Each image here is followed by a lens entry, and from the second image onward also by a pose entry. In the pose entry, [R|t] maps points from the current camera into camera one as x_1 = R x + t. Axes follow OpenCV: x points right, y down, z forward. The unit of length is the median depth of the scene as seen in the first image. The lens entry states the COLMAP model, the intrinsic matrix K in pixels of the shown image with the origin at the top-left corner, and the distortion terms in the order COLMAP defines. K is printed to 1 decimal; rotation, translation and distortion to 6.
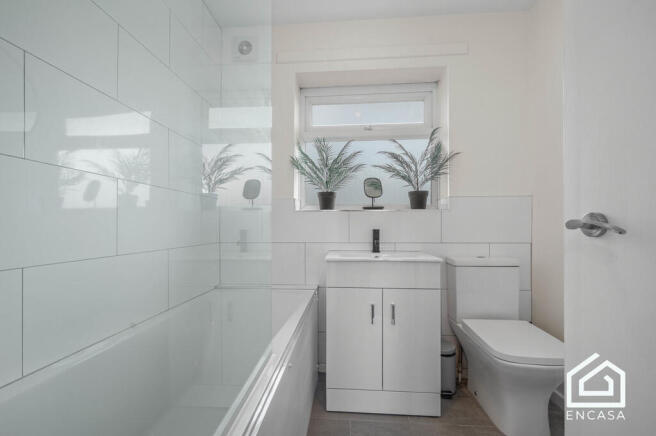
lens RADIAL K [[263.7, 0, 329.0], [0, 263.7, 224.1], [0, 0, 1]] dist [-0.002696, -0.000438]
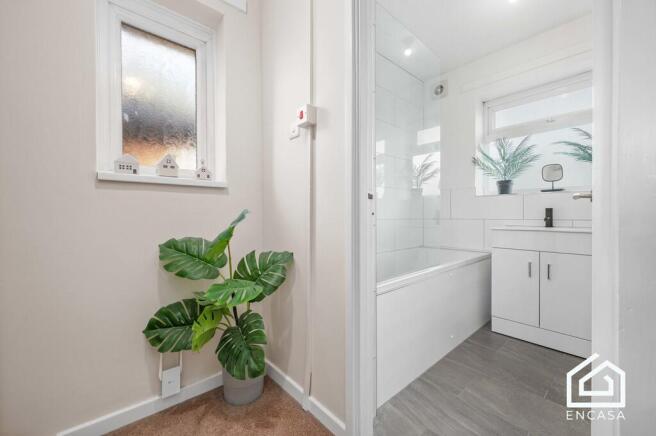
lens RADIAL K [[259.6, 0, 331.0], [0, 259.6, 217.1], [0, 0, 1]] dist [-0.001409, -0.000029]
pose [[0.719193, 0.004135, -0.694798, 0.259271], [0.007429, 0.999879, 0.013640, 0.033182], [0.694771, -0.014972, 0.719076, -0.487286]]
